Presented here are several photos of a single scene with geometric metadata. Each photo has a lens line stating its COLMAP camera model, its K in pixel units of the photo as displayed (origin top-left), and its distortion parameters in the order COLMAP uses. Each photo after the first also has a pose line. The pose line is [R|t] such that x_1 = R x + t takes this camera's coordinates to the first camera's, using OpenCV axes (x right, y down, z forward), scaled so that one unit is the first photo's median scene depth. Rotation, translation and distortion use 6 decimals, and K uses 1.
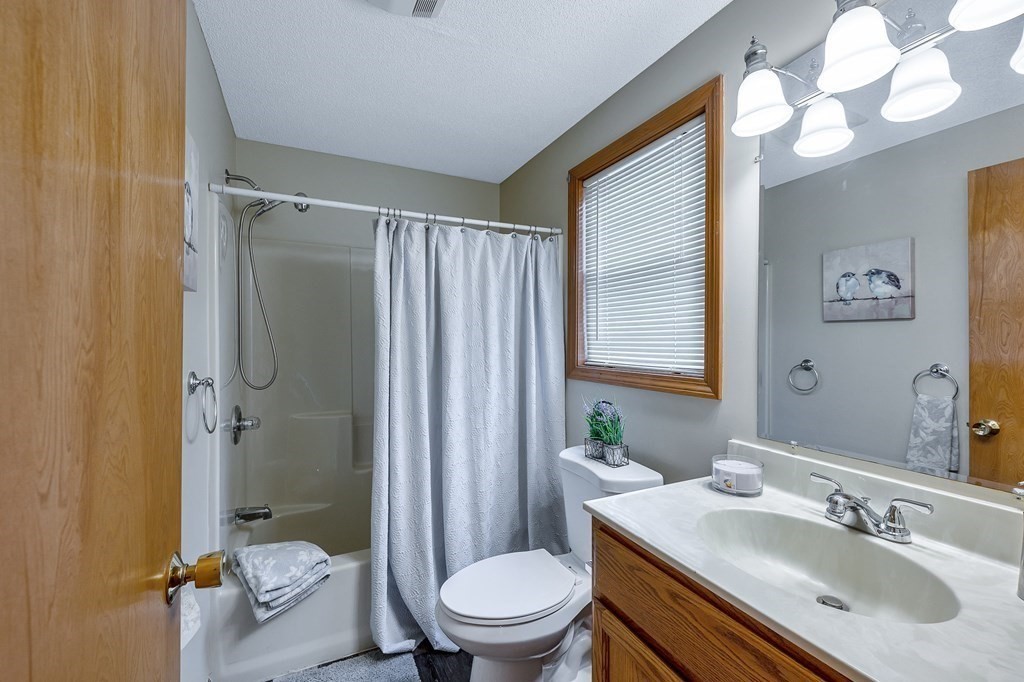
lens RADIAL K [[422.7, 0, 516.6], [0, 422.7, 341.6], [0, 0, 1]] dist [-0.000051, 0.000404]
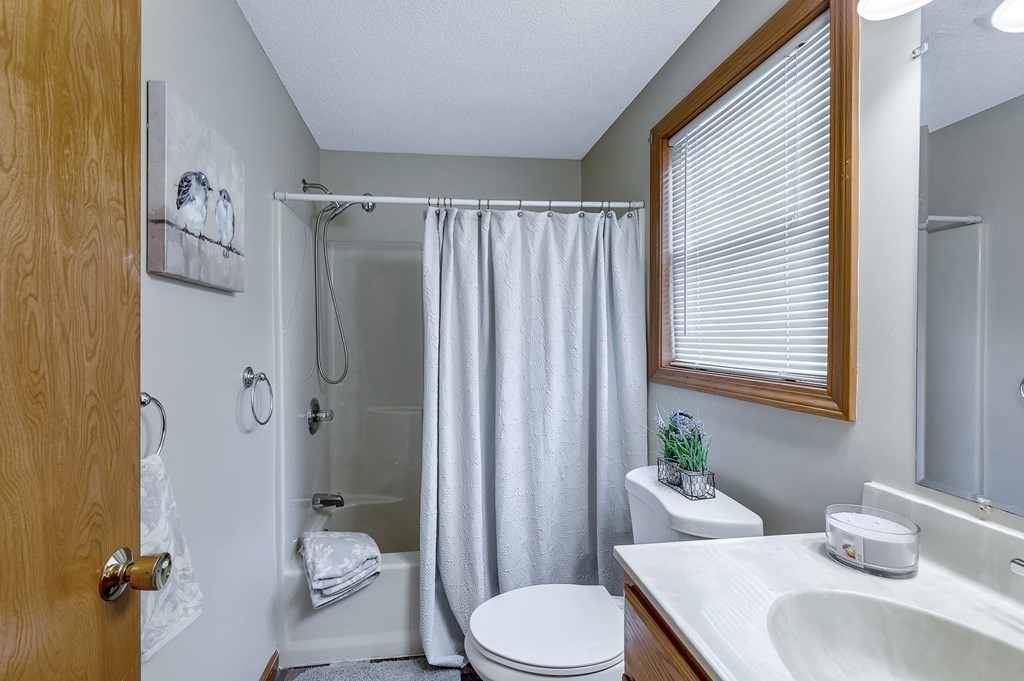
lens RADIAL K [[422.7, 0, 516.6], [0, 422.7, 341.1], [0, 0, 1]] dist [-0.000051, 0.000404]
pose [[0.942578, -0.001144, -0.333985, 0.178857], [0.003931, 0.999963, 0.007671, 0.000147], [0.333964, -0.008544, 0.942547, 0.158603]]
